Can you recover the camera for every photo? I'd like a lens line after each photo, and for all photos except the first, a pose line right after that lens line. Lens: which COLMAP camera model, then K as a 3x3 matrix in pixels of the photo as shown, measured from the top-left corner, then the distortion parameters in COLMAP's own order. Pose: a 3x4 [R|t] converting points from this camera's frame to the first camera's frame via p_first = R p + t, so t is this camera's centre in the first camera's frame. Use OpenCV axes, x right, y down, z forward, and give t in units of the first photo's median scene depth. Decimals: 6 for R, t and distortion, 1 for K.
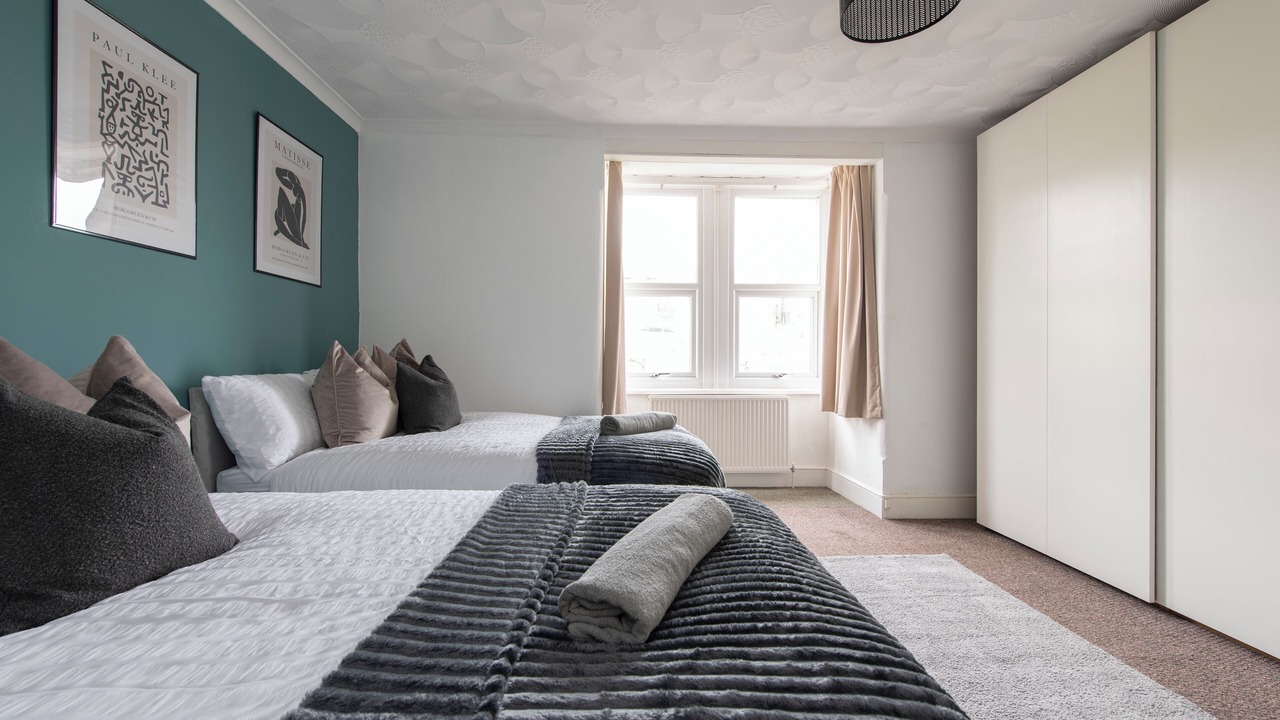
lens RADIAL K [[513.6, 0, 636.8], [0, 513.6, 360.4], [0, 0, 1]] dist [0.008908, -0.000191]
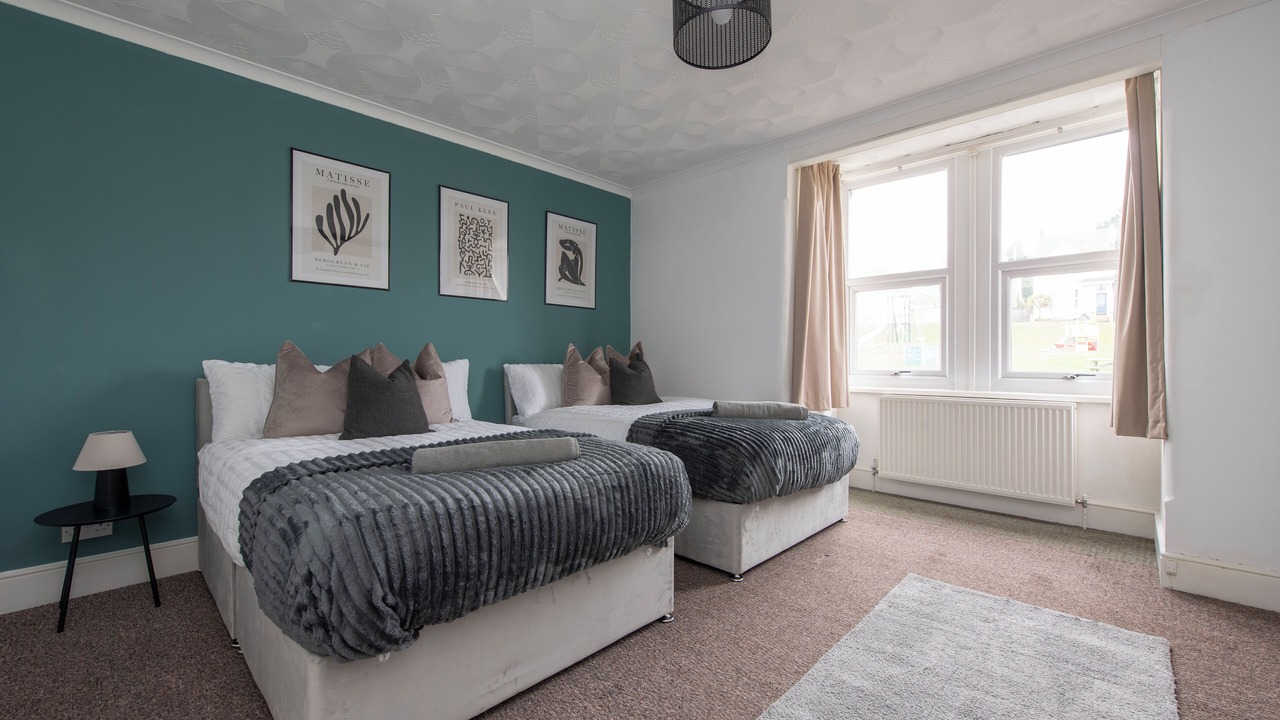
lens RADIAL K [[503.2, 0, 643.2], [0, 503.2, 360.7], [0, 0, 1]] dist [0.019393, -0.001689]
pose [[0.705372, 0.000119, -0.708838, 0.622080], [-0.002590, 0.999994, -0.002409, 0.016332], [0.708833, 0.003536, 0.705368, 0.049976]]
